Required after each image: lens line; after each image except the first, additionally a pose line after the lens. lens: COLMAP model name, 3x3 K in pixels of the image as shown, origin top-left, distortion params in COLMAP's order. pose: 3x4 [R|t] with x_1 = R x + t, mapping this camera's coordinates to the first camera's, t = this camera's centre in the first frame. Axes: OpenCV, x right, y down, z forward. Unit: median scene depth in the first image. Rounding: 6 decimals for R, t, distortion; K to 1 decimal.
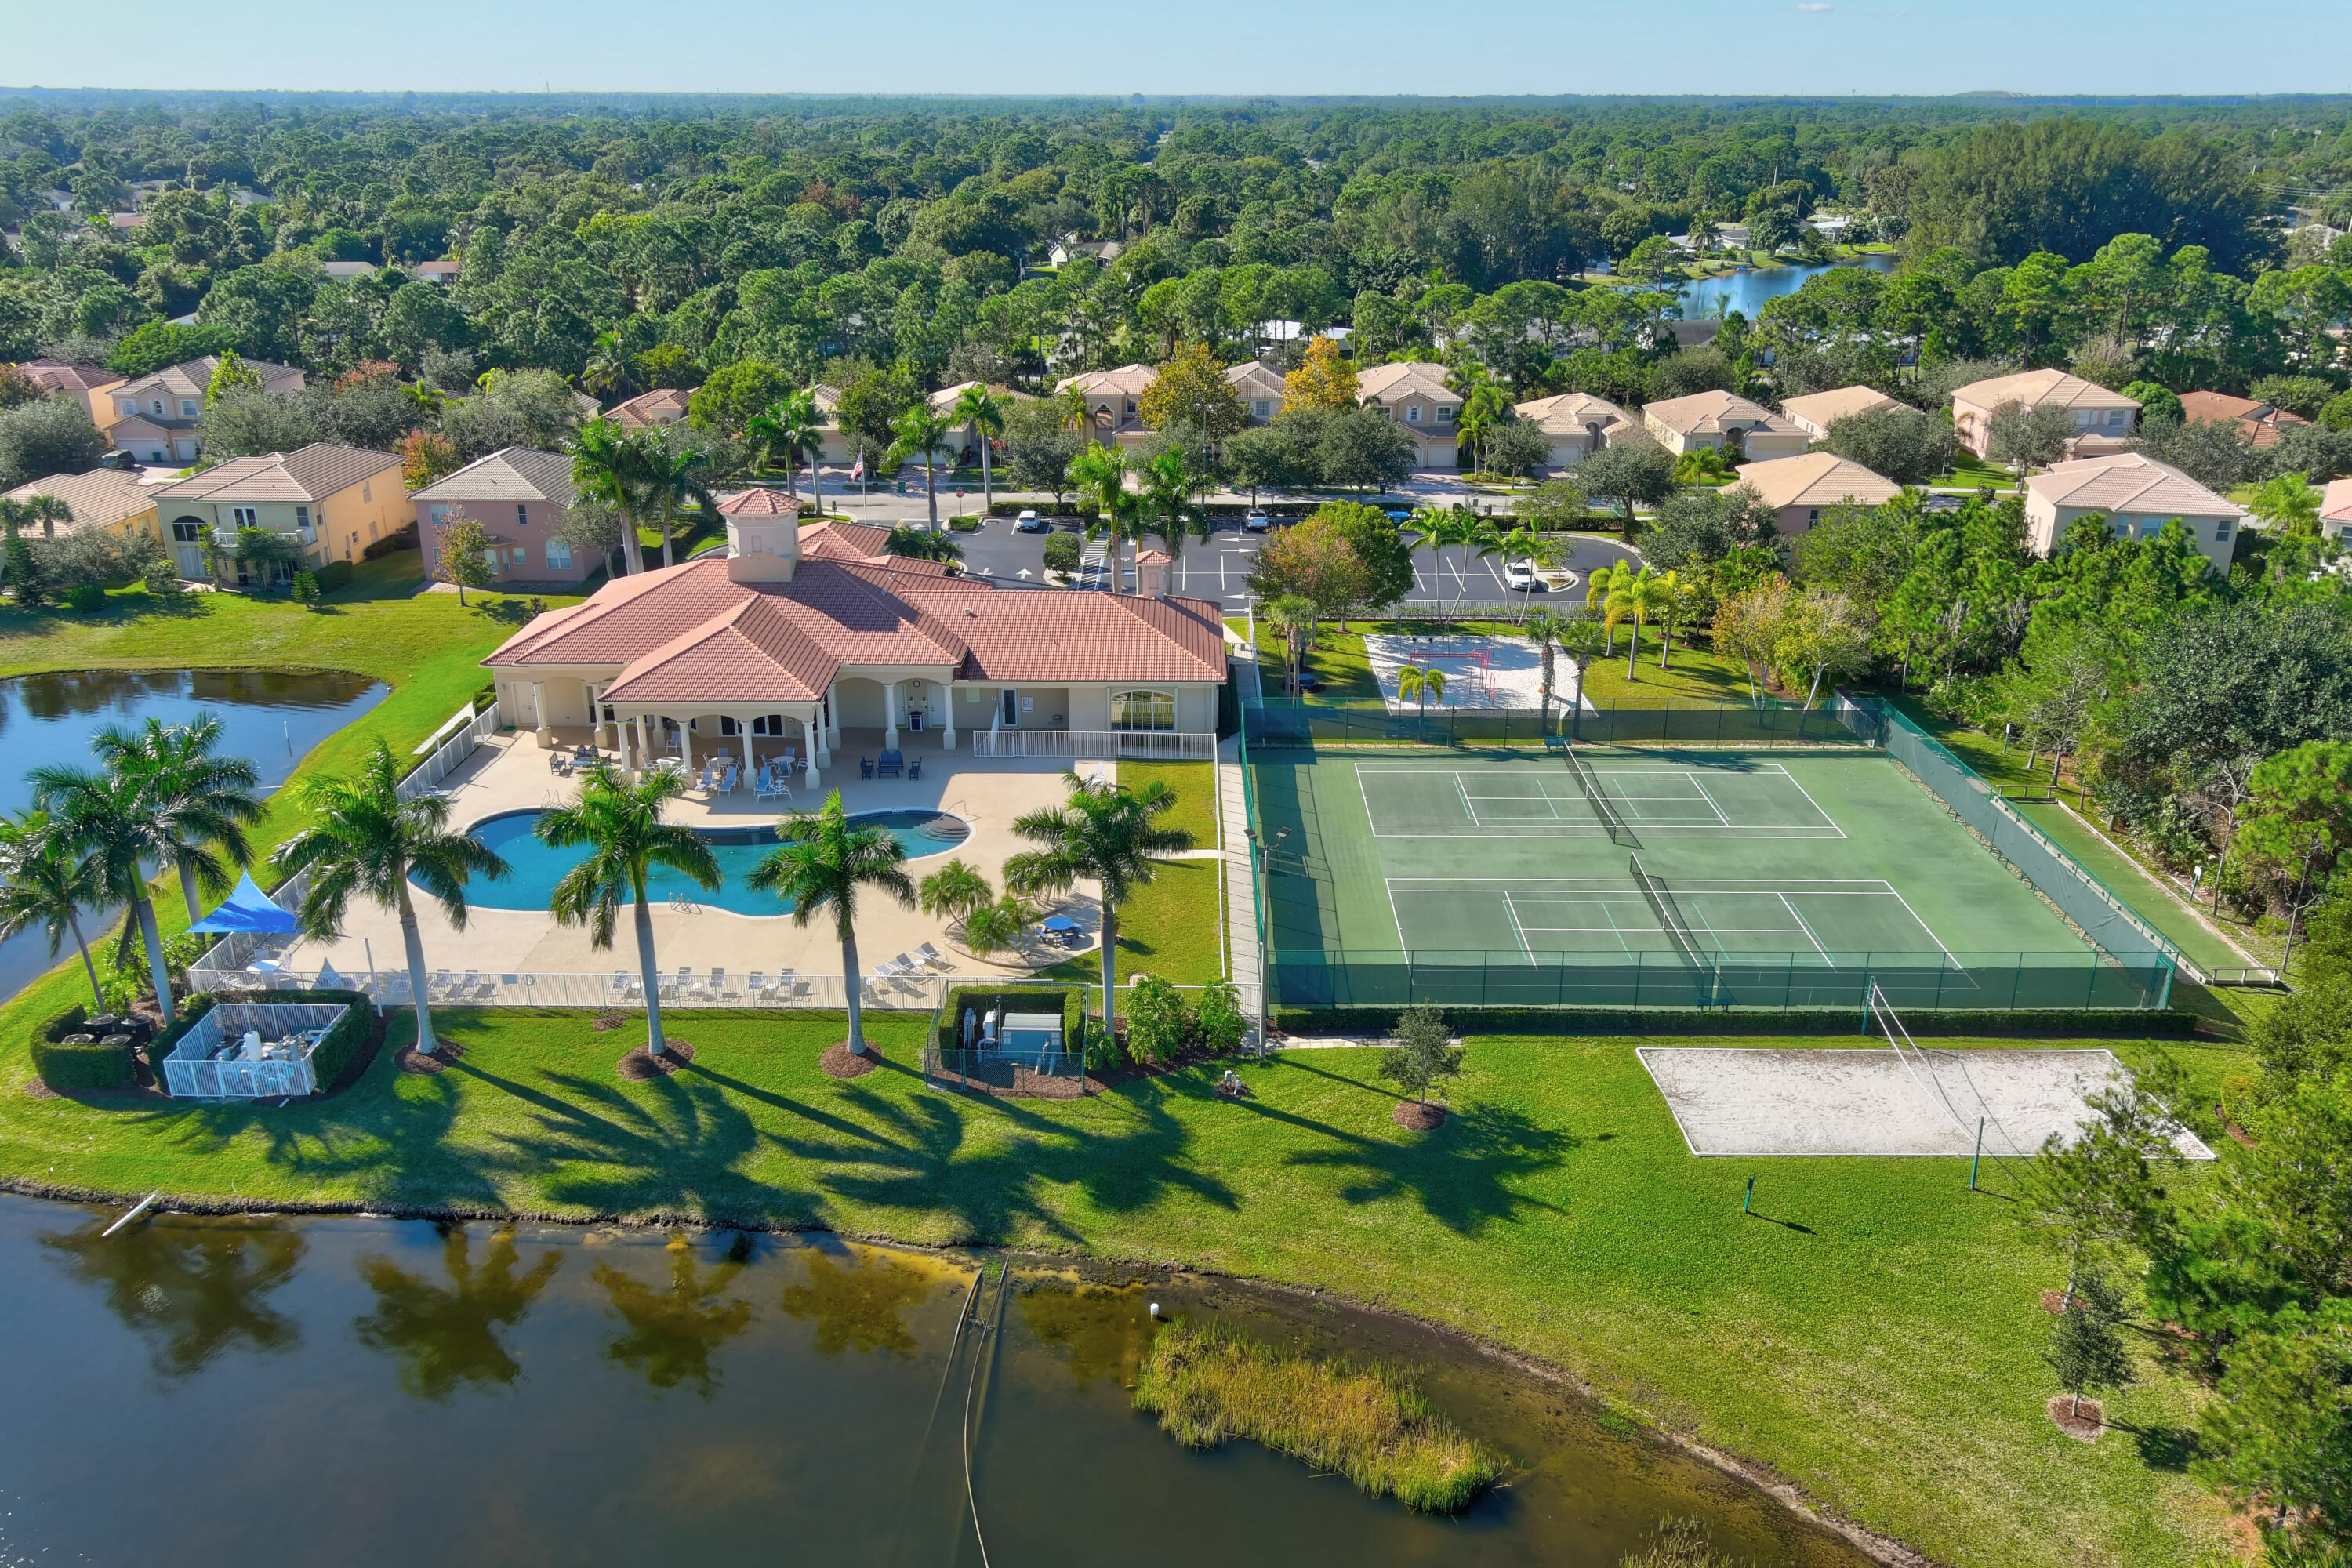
lens RADIAL K [[1816.7, 0, 1176.0], [0, 1816.7, 784.0], [0, 0, 1]] dist [-0.003264, -0.009566]
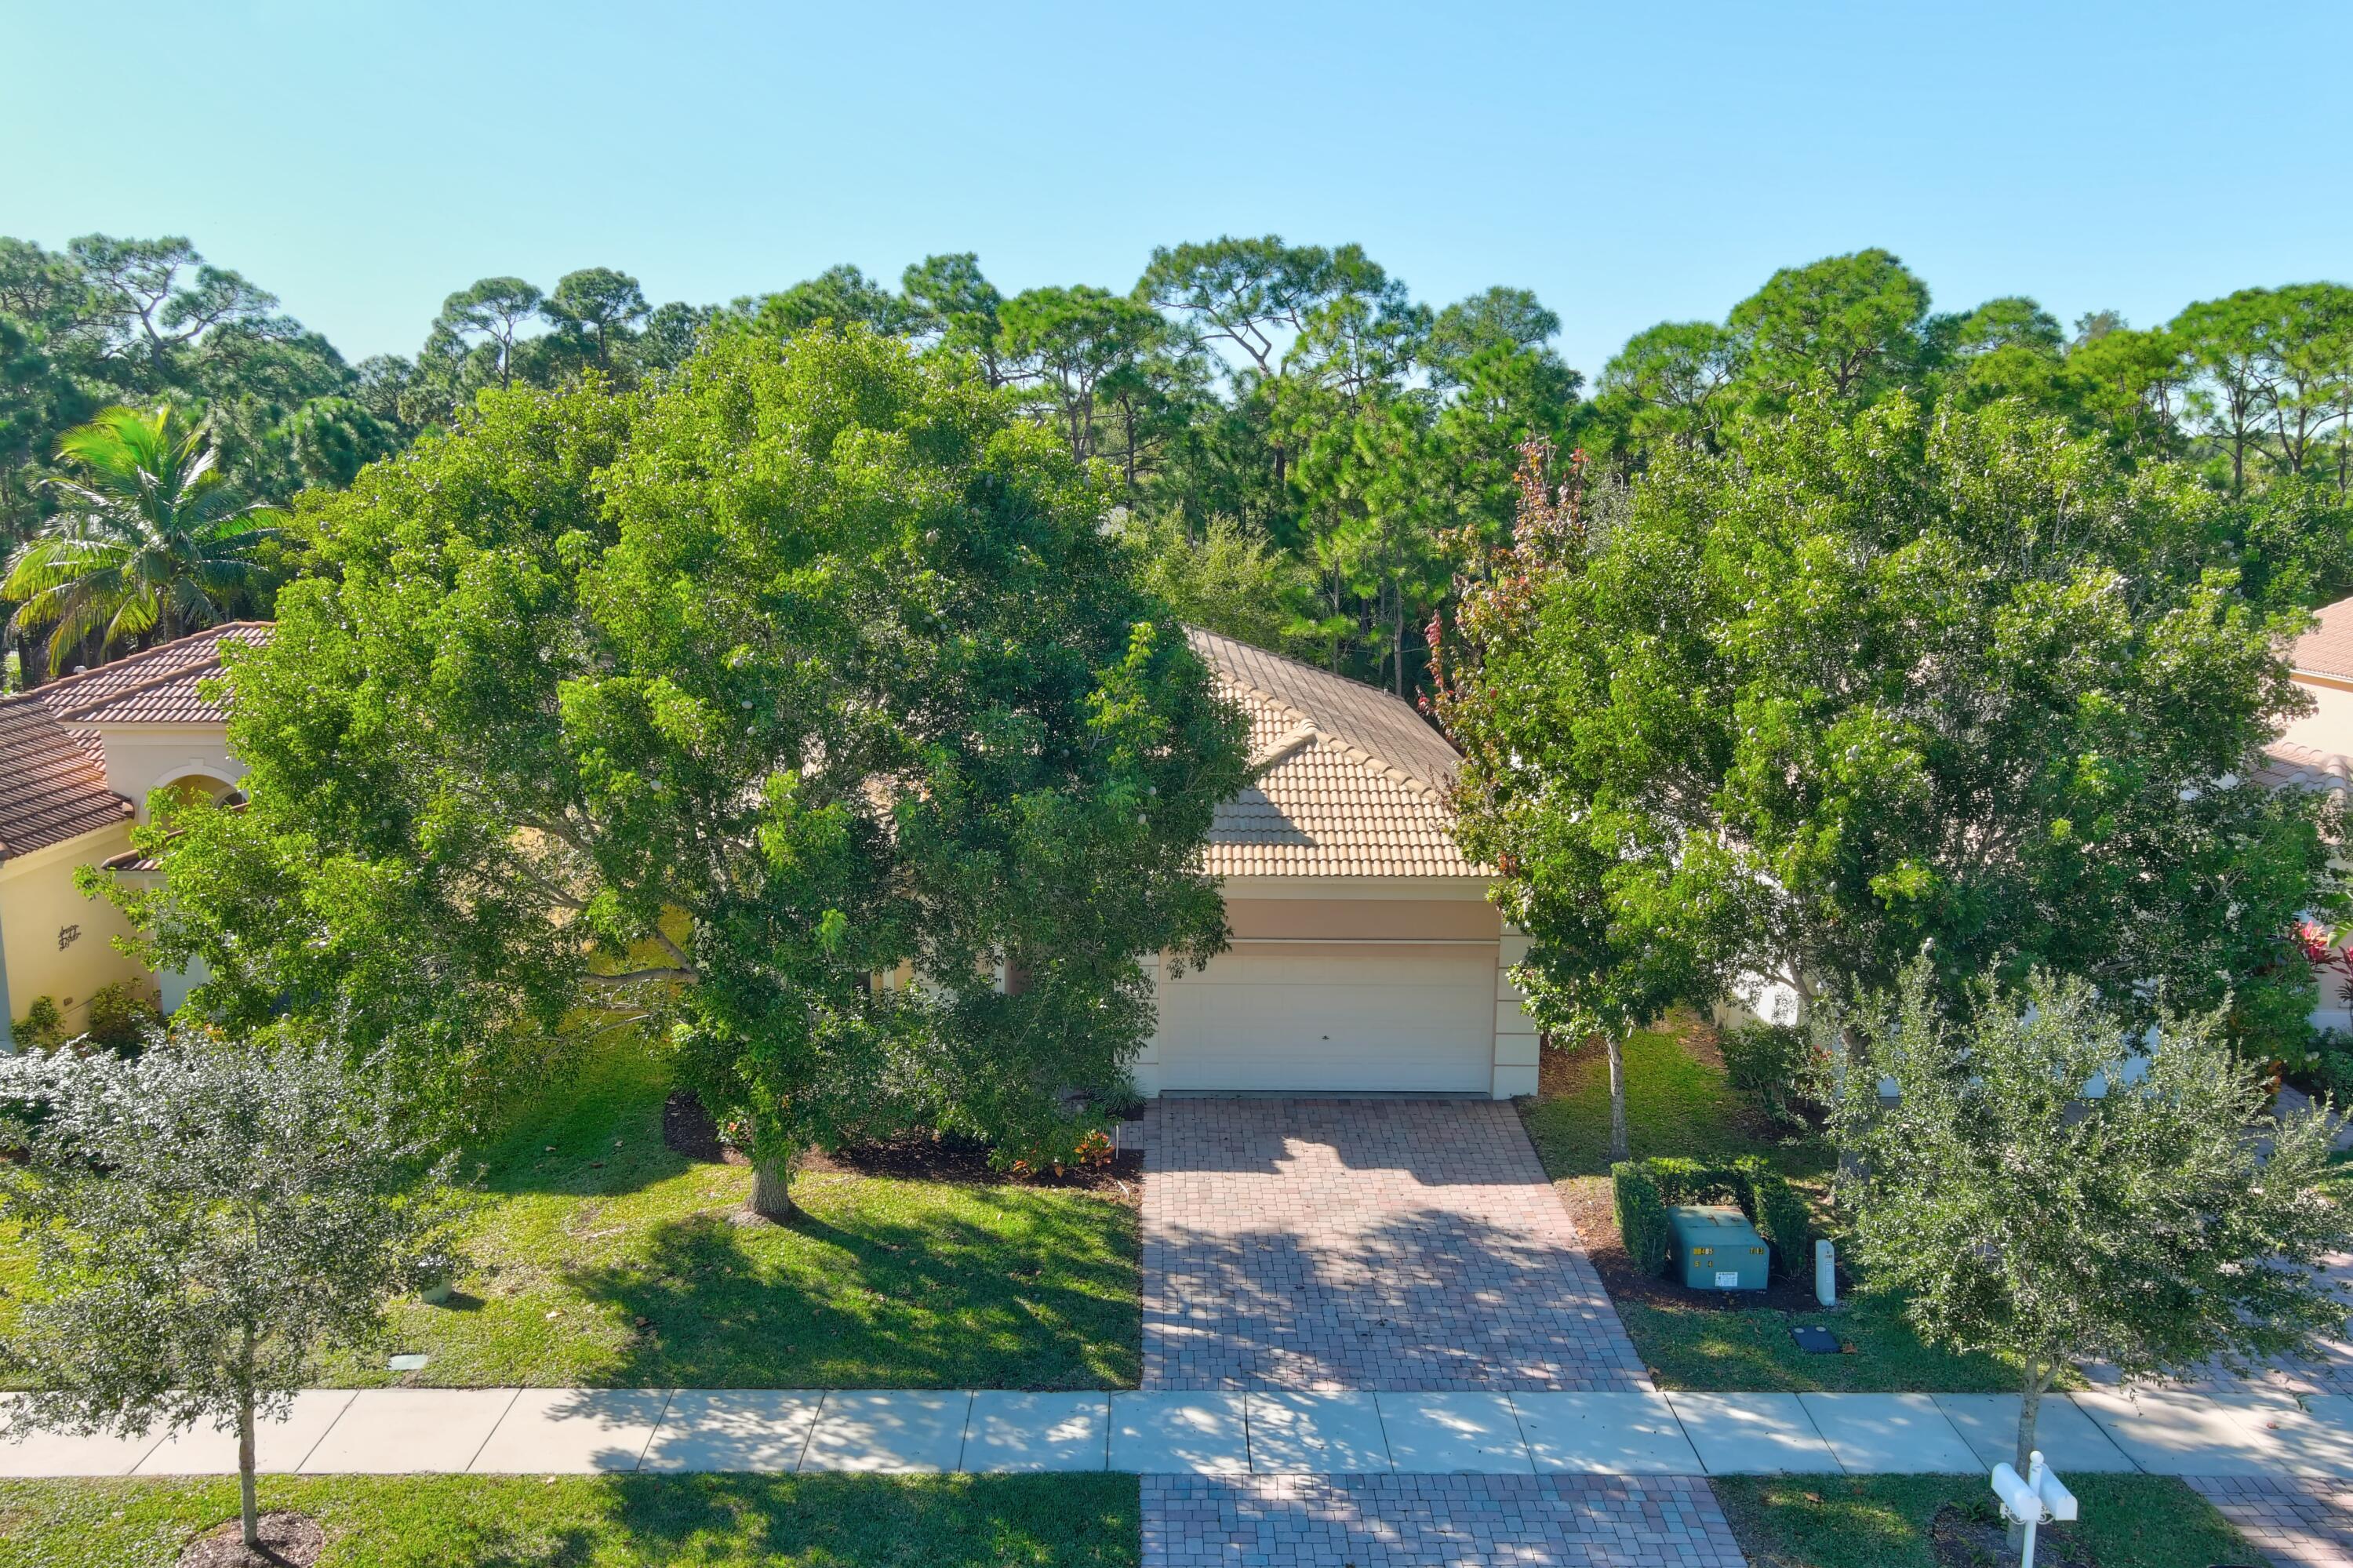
lens RADIAL K [[1832.8, 0, 1183.6], [0, 1832.8, 780.8], [0, 0, 1]] dist [0.001957, 0.002062]
pose [[0.999634, 0.001900, 0.026994, -0.098116], [0.003120, 0.982790, -0.184699, -0.084218], [-0.026881, 0.184715, 0.982424, 0.411299]]
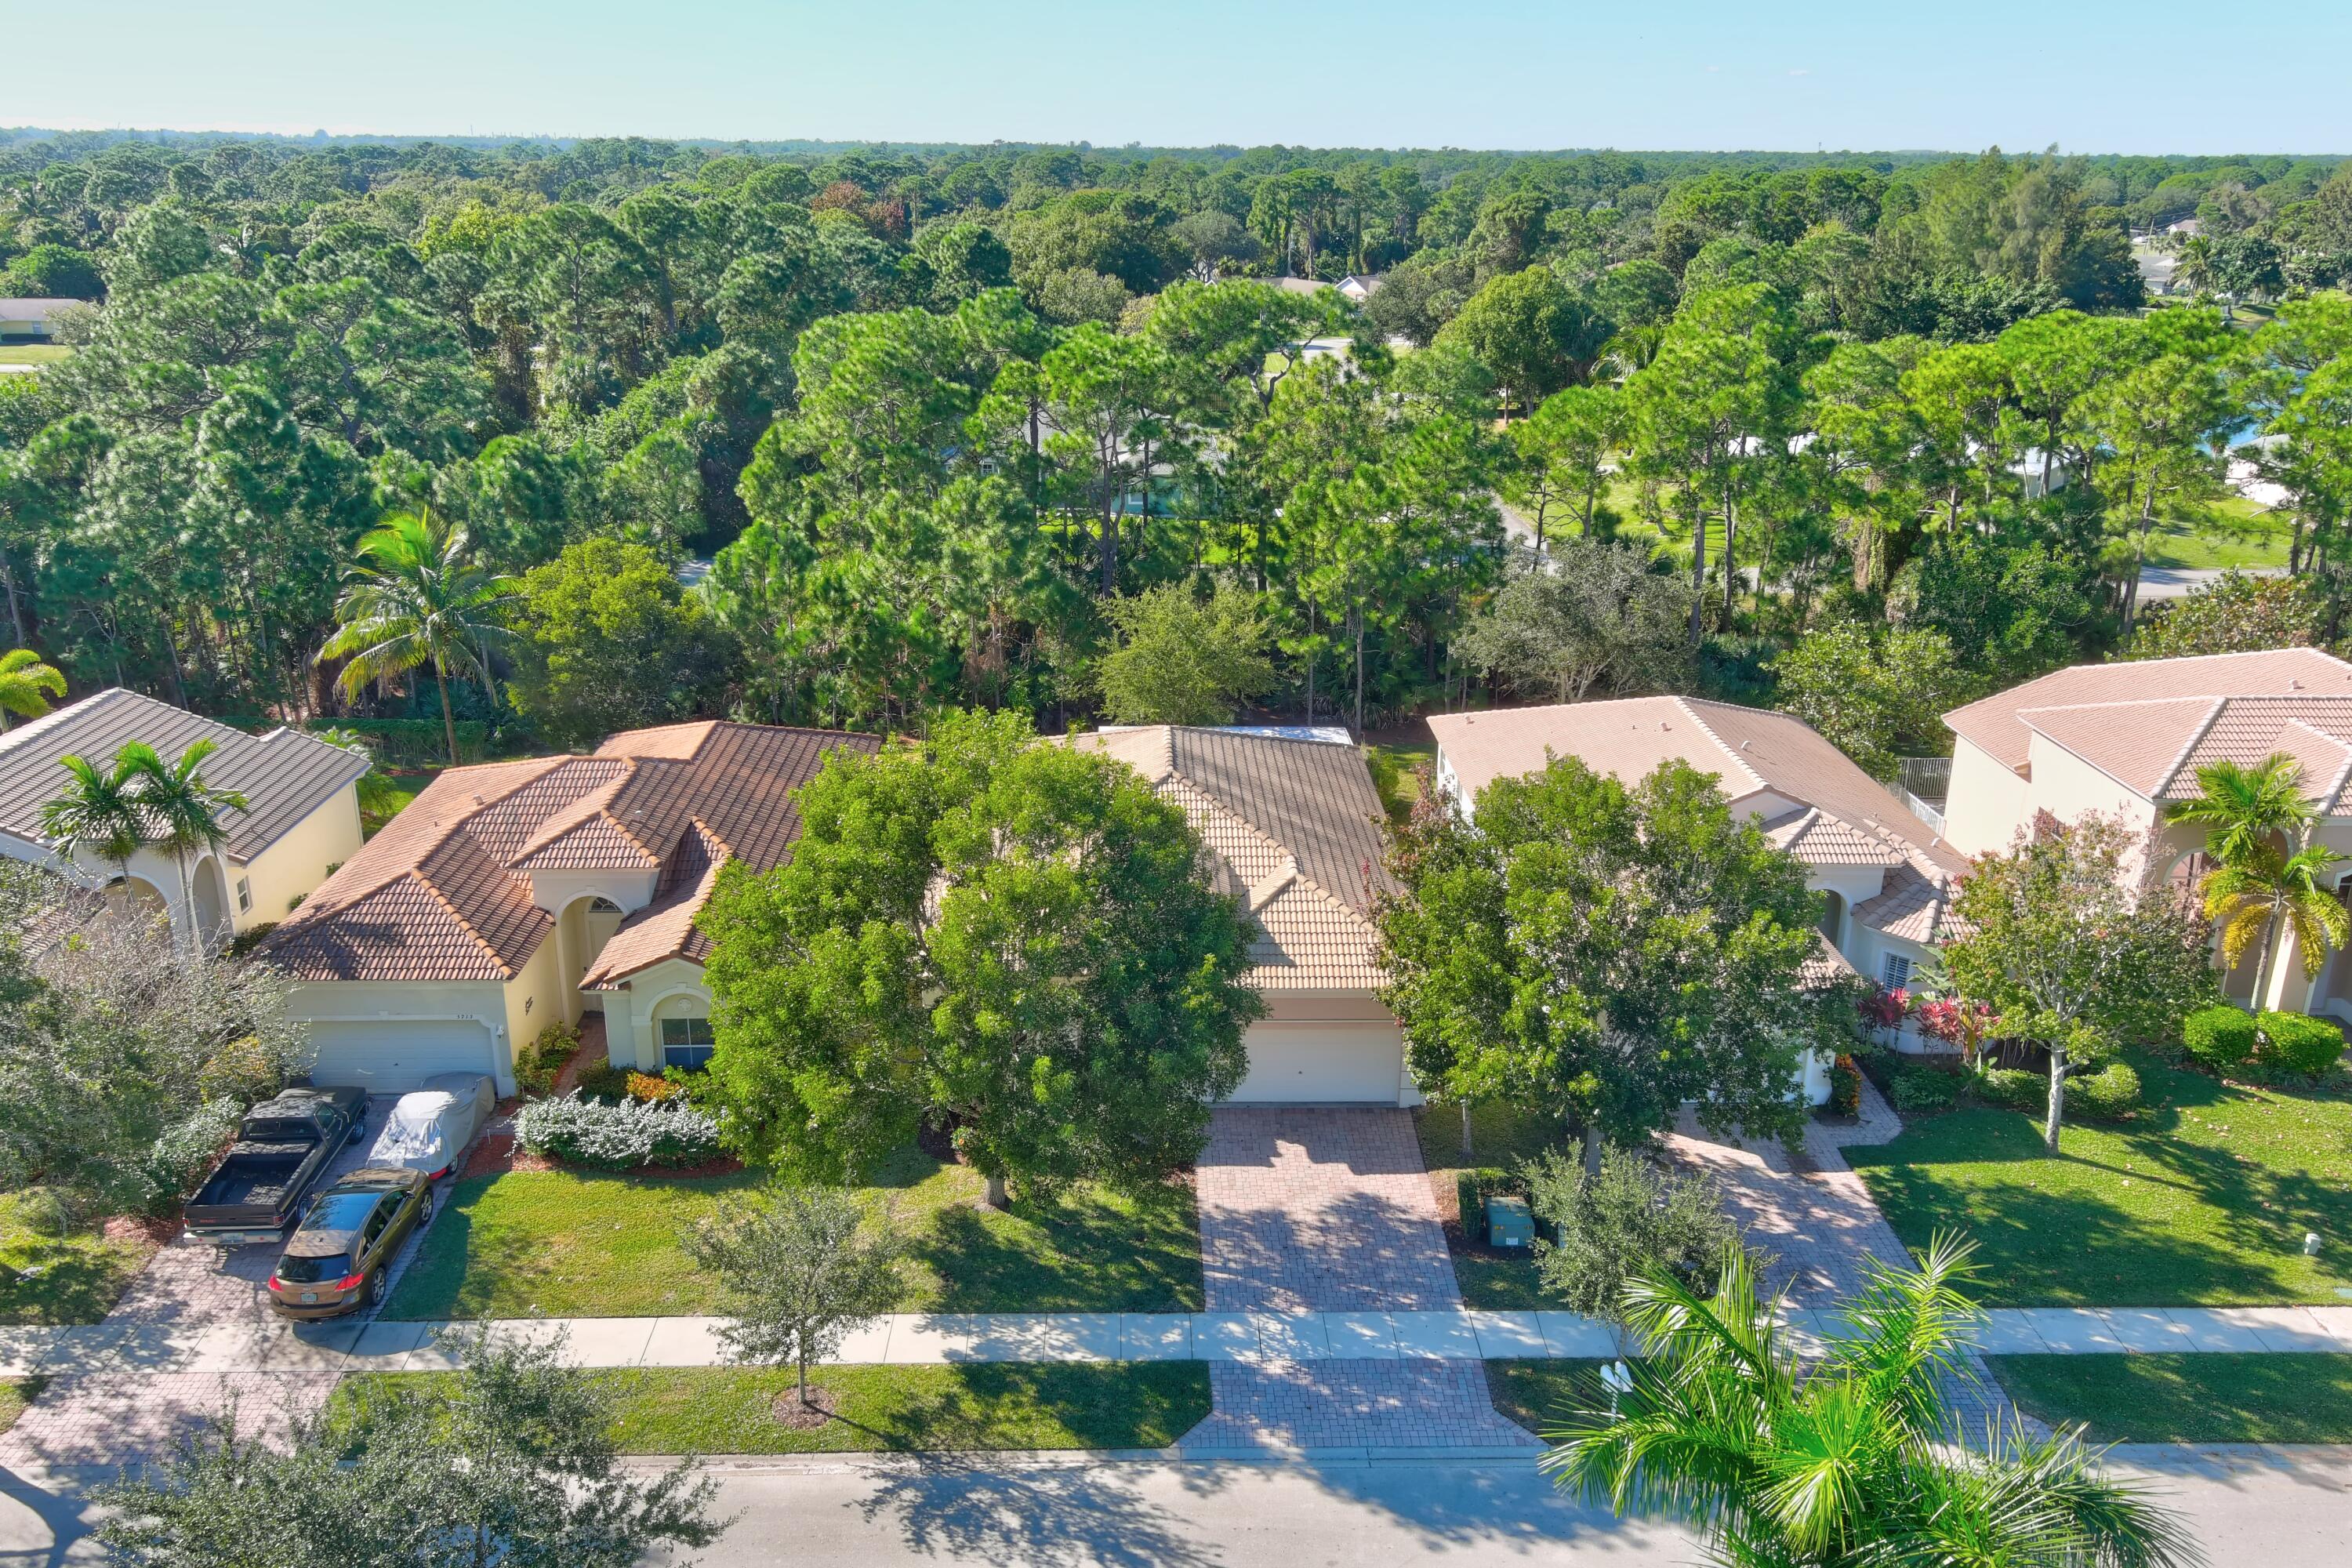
lens RADIAL K [[1822.0, 0, 1180.6], [0, 1822.0, 786.0], [0, 0, 1]] dist [0.010436, 0.001095]
pose [[0.999315, -0.006155, 0.036485, -0.102589], [0.007112, 0.999632, -0.026160, -0.102675], [-0.036311, 0.026402, 0.998992, 0.365093]]
